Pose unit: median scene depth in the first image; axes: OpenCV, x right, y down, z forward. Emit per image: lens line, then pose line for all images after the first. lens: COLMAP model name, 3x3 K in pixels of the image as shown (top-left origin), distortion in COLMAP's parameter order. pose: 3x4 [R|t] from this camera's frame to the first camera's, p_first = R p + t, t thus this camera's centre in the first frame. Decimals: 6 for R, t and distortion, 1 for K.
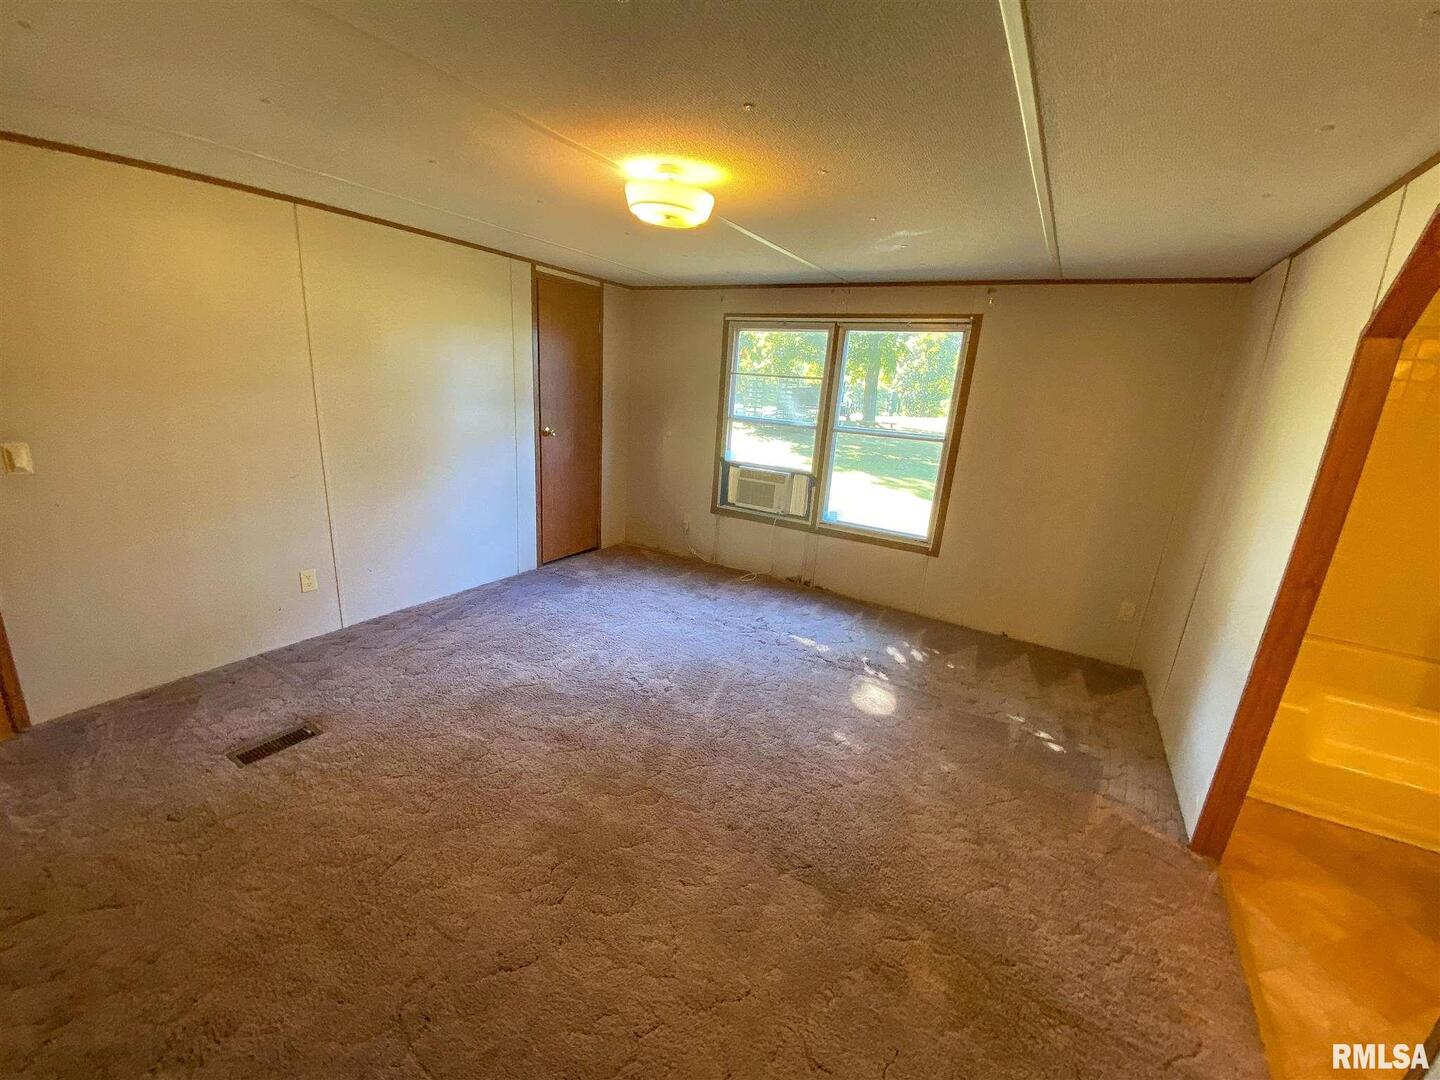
lens RADIAL K [[591.2, 0, 709.2], [0, 591.2, 544.5], [0, 0, 1]] dist [0.006200, -0.014115]
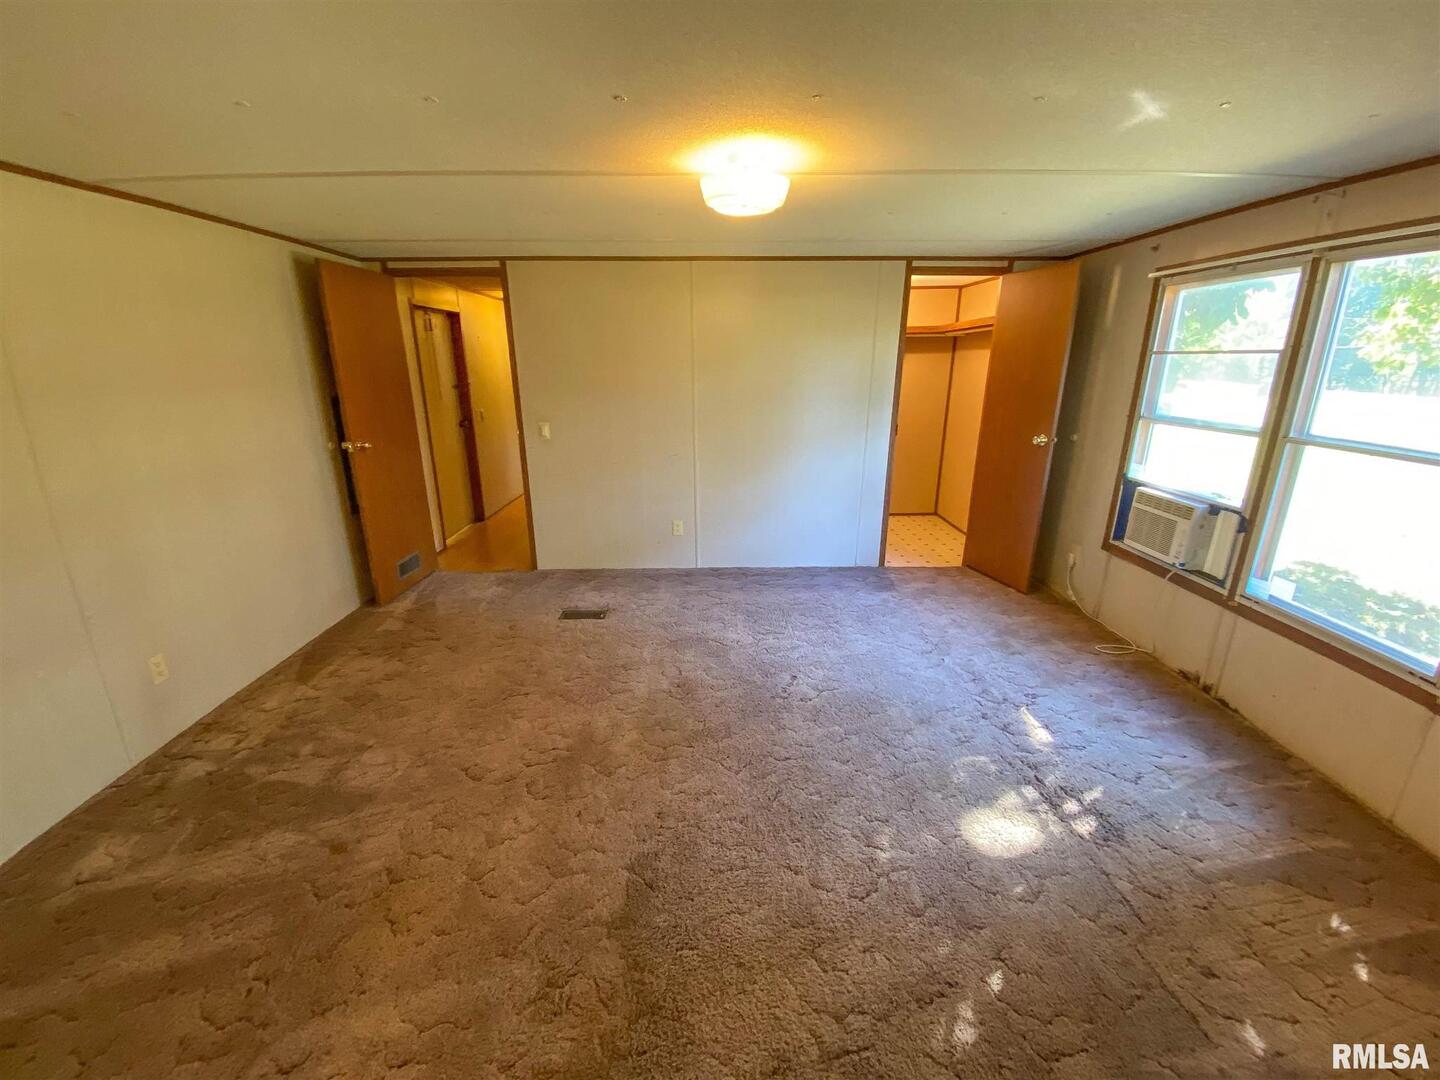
lens RADIAL K [[591.2, 0, 706.1], [0, 591.2, 536.9], [0, 0, 1]] dist [0.006200, -0.014115]
pose [[0.509409, 0.177985, -0.841917, 0.426662], [-0.204322, 0.975414, 0.082580, -0.034856], [0.835915, 0.129955, 0.533251, 0.251599]]
